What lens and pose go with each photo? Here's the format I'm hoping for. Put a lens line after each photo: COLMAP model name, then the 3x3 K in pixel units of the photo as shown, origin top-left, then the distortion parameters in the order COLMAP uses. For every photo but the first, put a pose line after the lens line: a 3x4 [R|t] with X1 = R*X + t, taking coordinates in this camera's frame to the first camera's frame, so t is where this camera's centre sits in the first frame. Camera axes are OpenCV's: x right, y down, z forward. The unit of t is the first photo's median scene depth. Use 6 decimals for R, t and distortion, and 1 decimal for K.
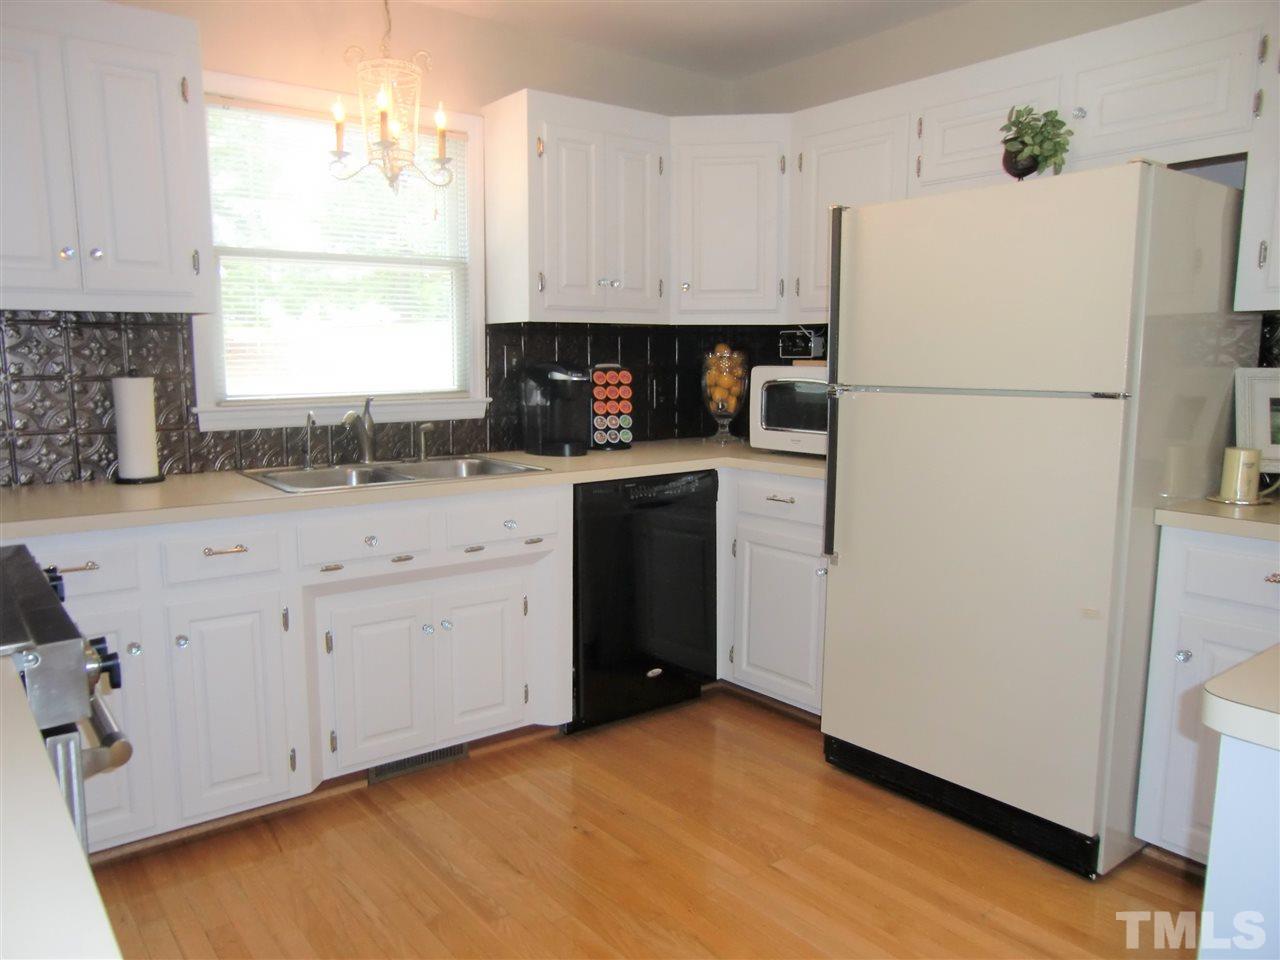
lens RADIAL K [[938.4, 0, 638.5], [0, 938.4, 473.2], [0, 0, 1]] dist [-0.124034, 0.109241]
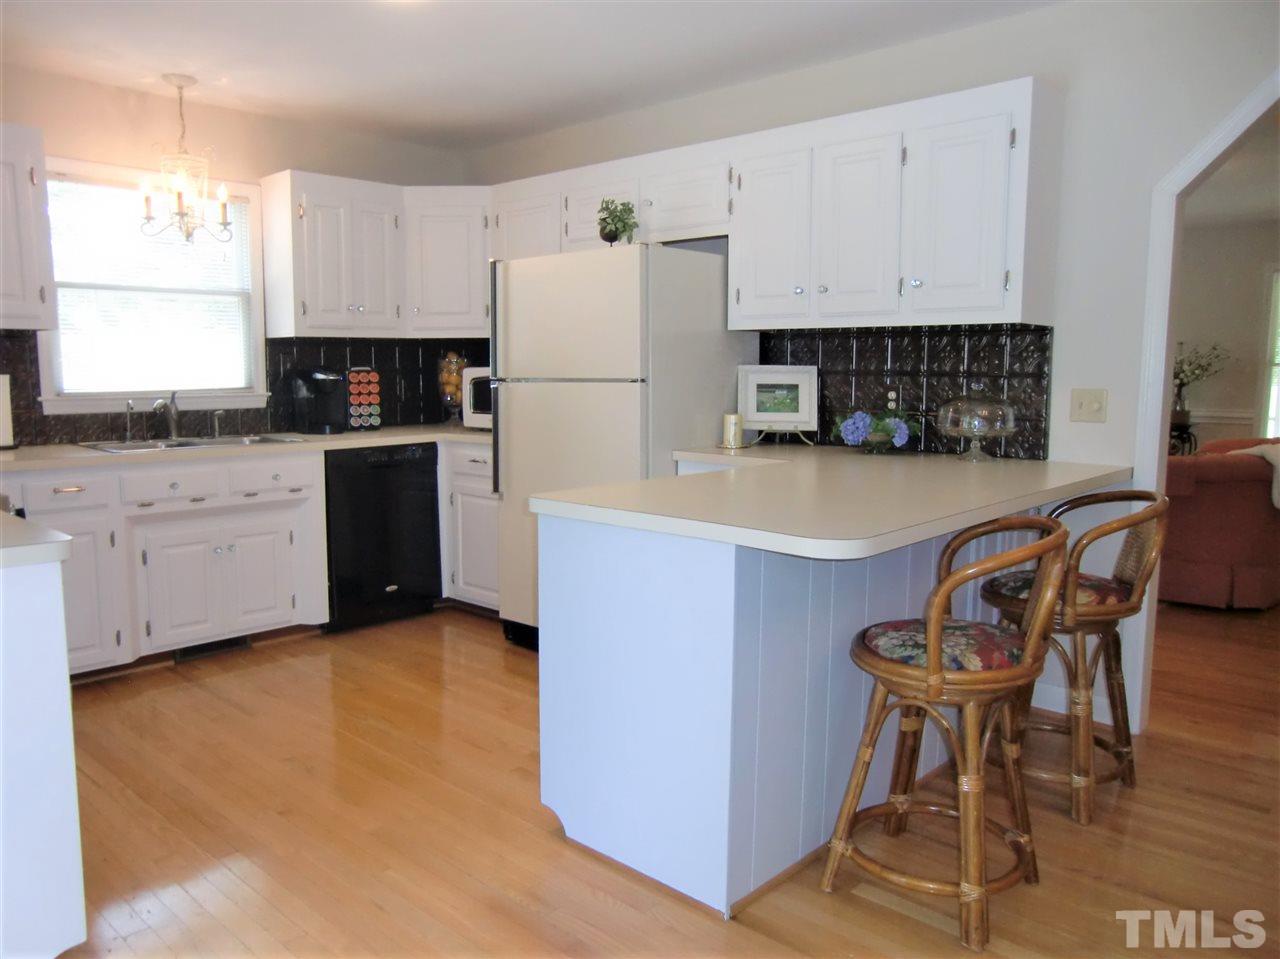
lens RADIAL K [[938.4, 0, 638.5], [0, 938.4, 472.7], [0, 0, 1]] dist [-0.124034, 0.109241]
pose [[0.985916, -0.016841, 0.166390, 0.154545], [0.018702, 0.999779, -0.009622, 0.062672], [-0.166192, 0.012598, 0.986013, -0.433585]]
